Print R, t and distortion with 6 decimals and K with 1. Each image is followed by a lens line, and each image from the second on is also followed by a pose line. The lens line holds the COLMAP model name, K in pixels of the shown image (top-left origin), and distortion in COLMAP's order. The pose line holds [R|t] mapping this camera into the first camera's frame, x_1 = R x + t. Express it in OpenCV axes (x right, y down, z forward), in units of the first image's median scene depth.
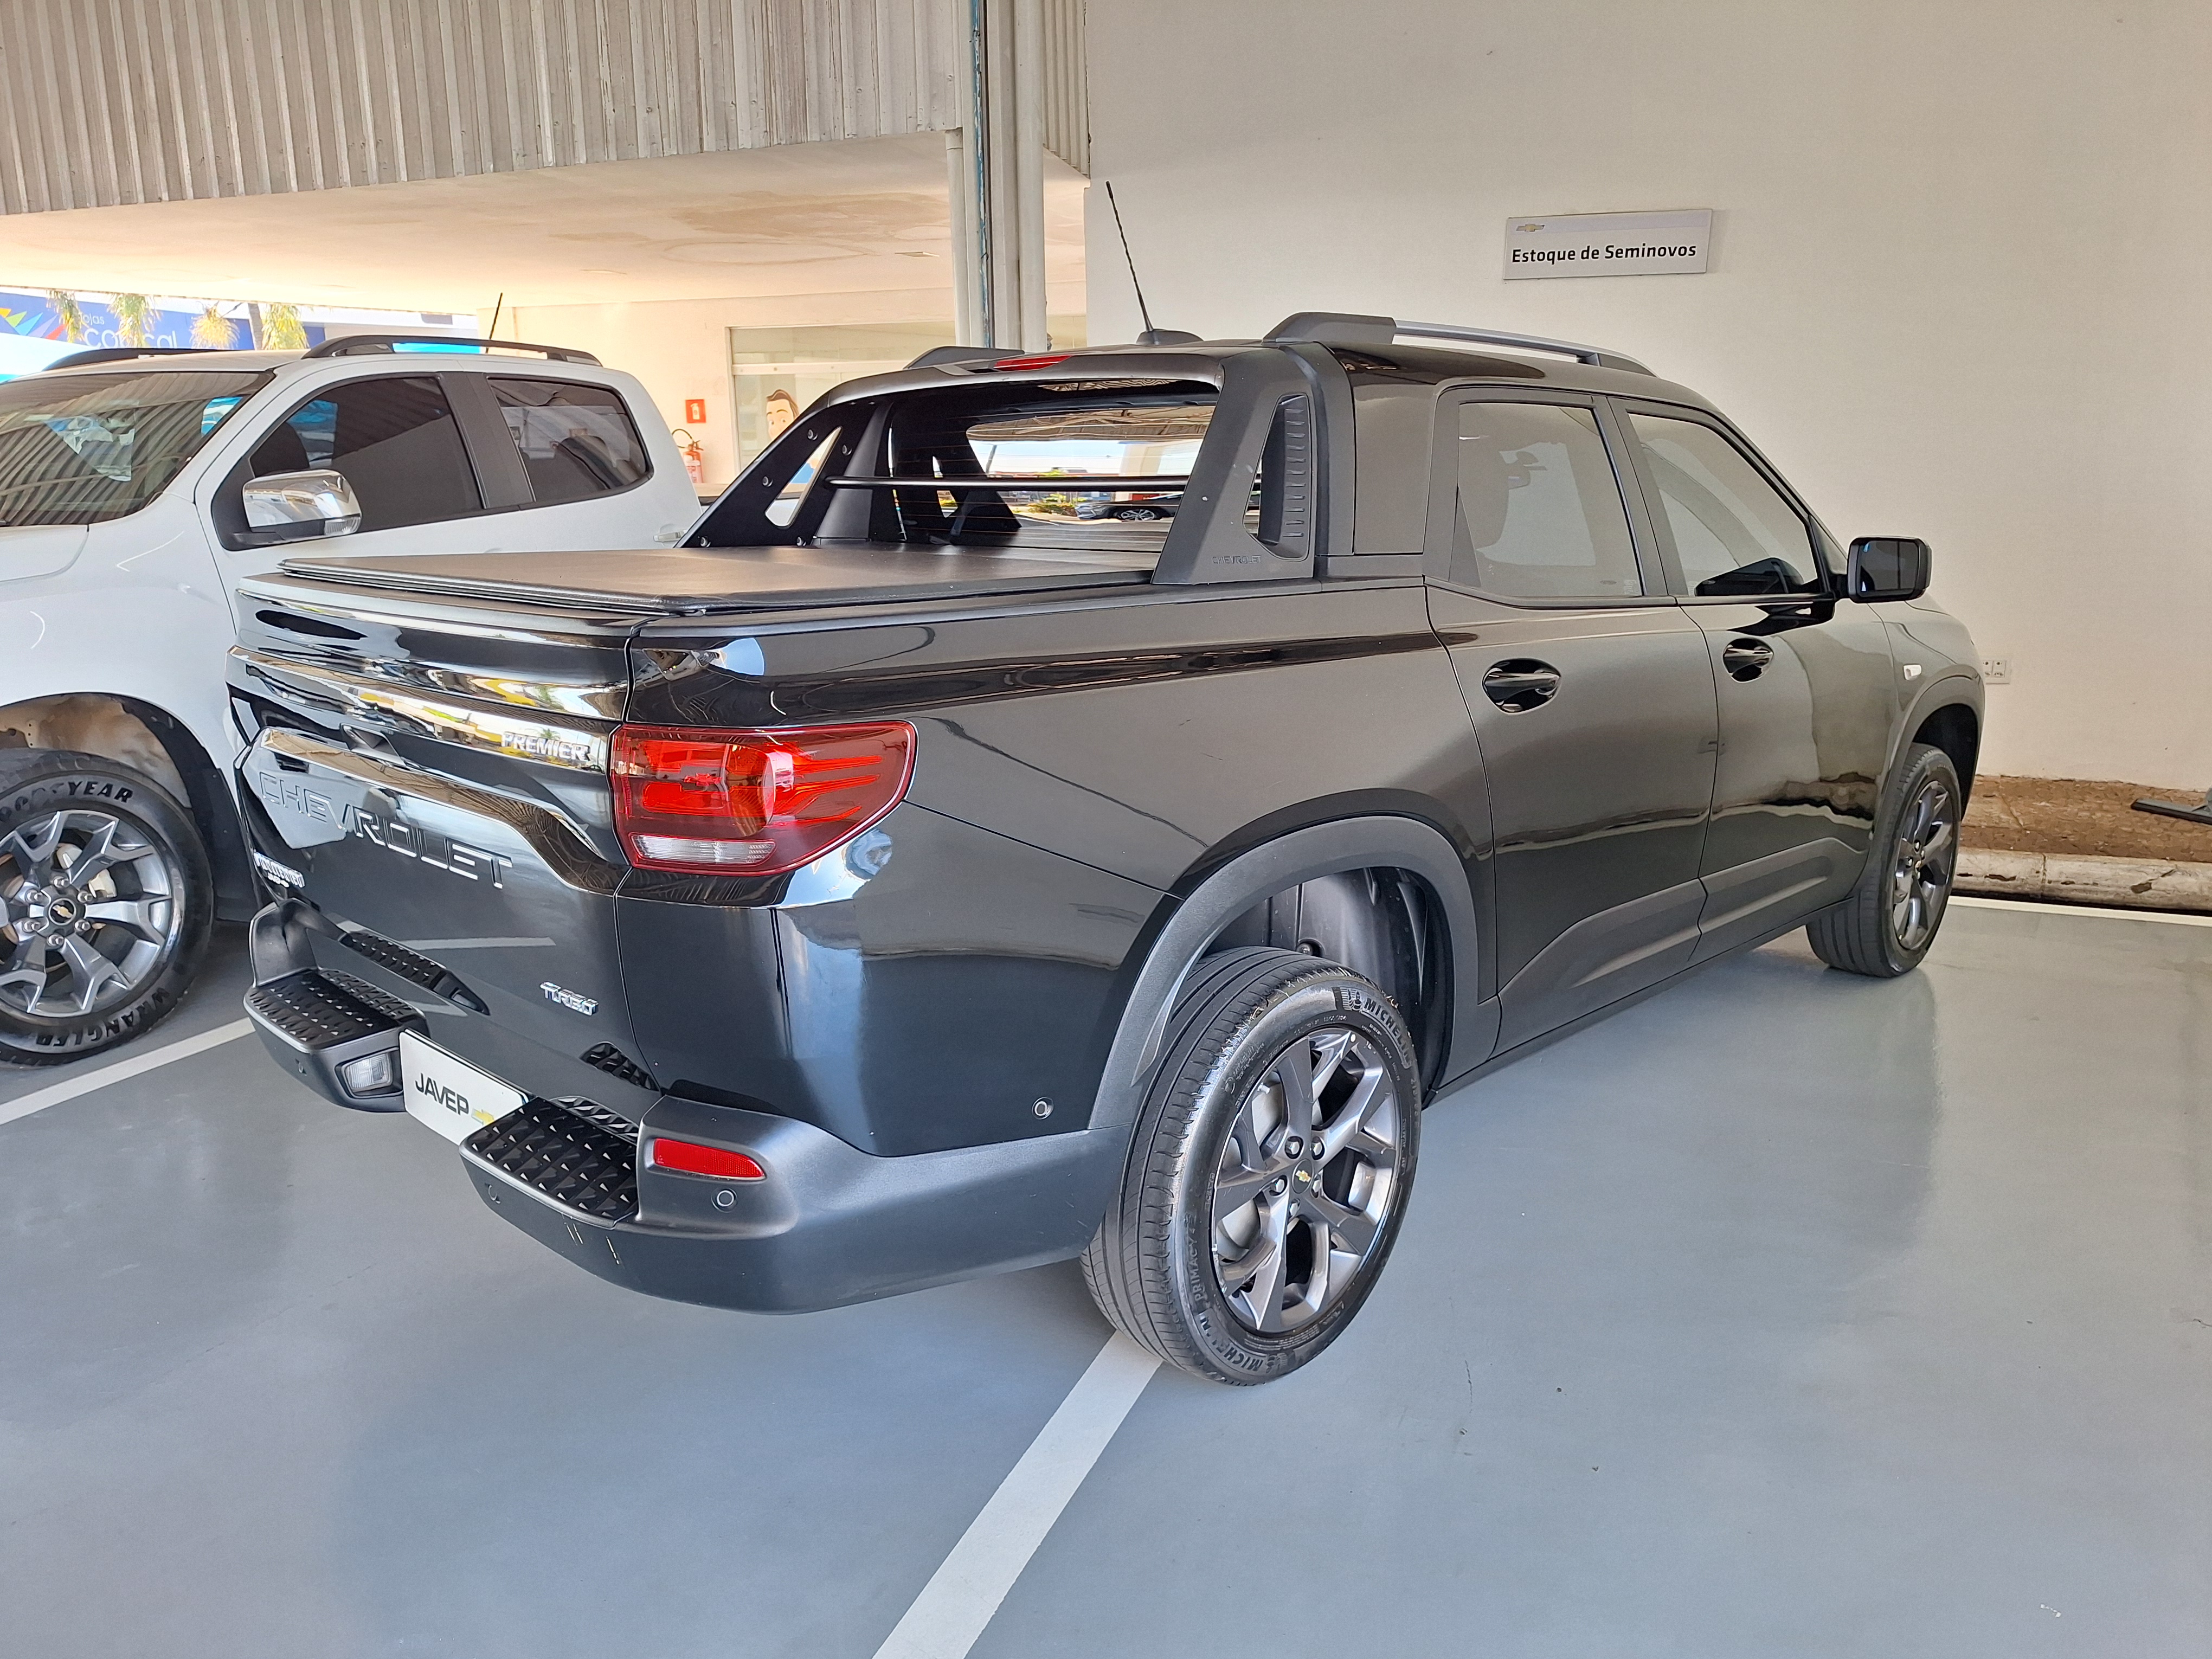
lens RADIAL K [[1499.2, 0, 1106.0], [0, 1499.2, 829.5], [0, 0, 1]] dist [-0.005421, -0.002897]
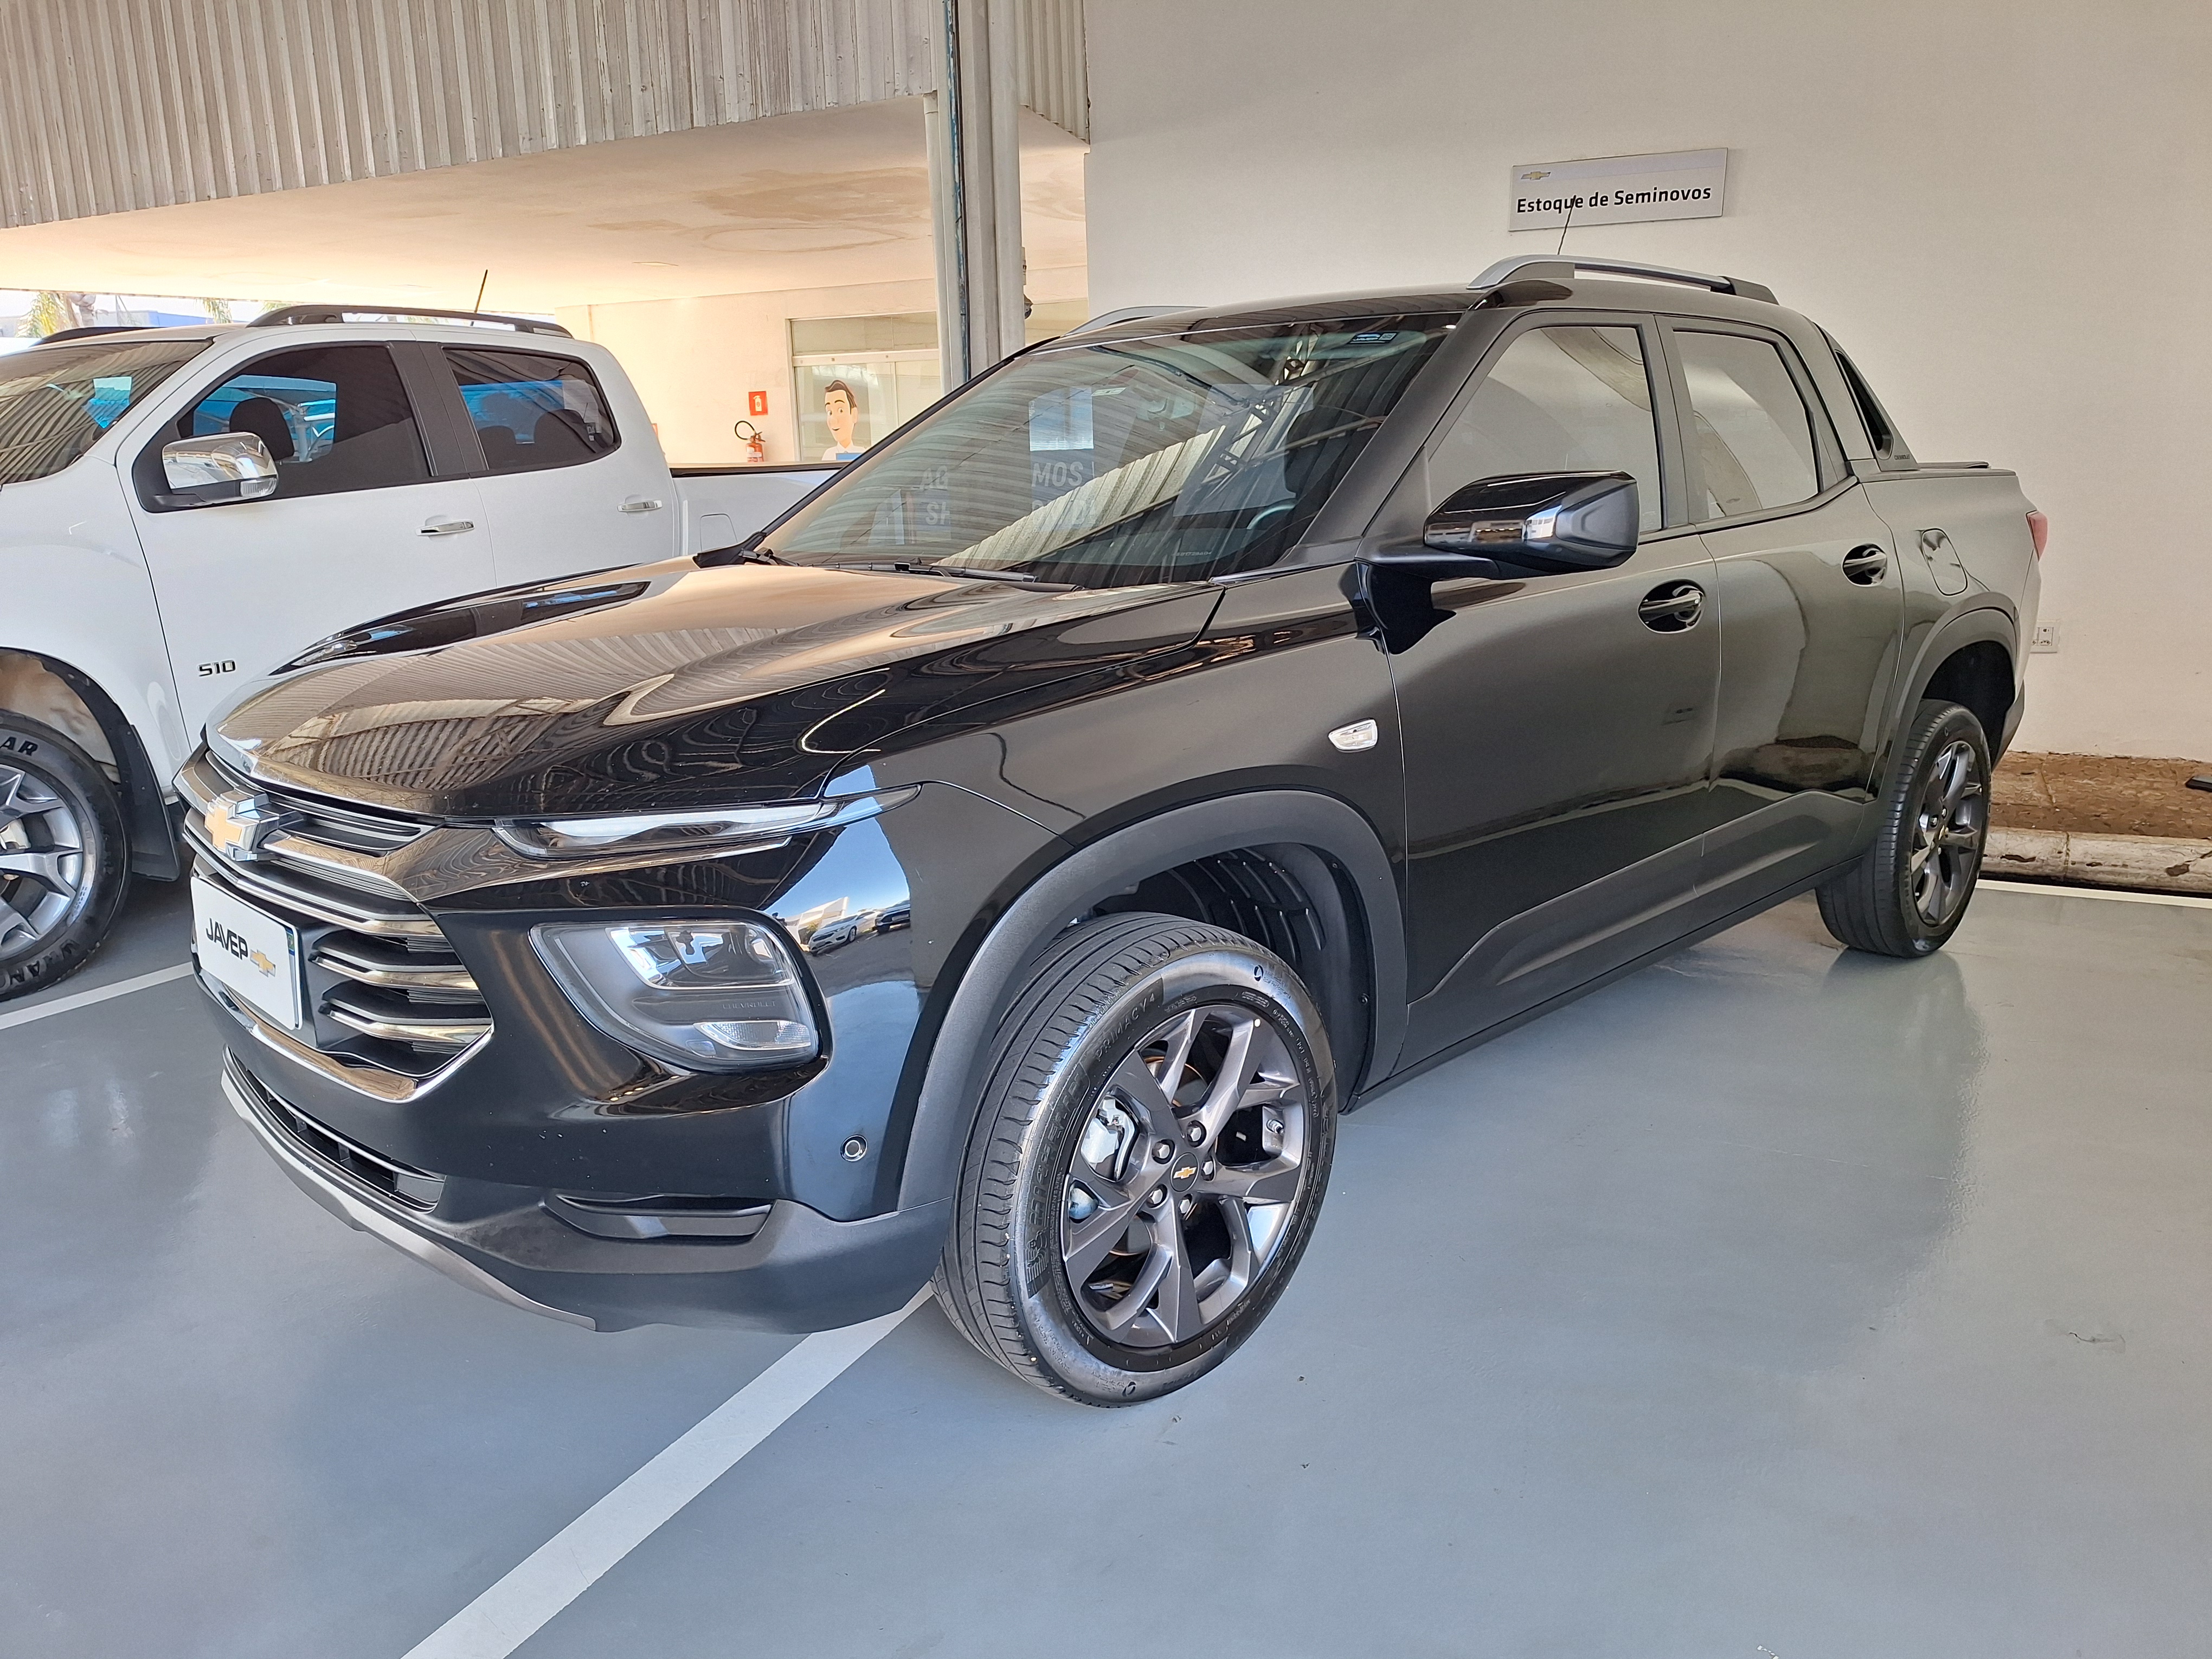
lens RADIAL K [[1499.2, 0, 1106.0], [0, 1499.2, 829.5], [0, 0, 1]] dist [-0.005421, -0.002897]
pose [[0.995718, 0.007884, -0.092102, 0.109867], [-0.008221, 0.999961, -0.003279, 0.019157], [0.092073, 0.004022, 0.995744, 0.033917]]
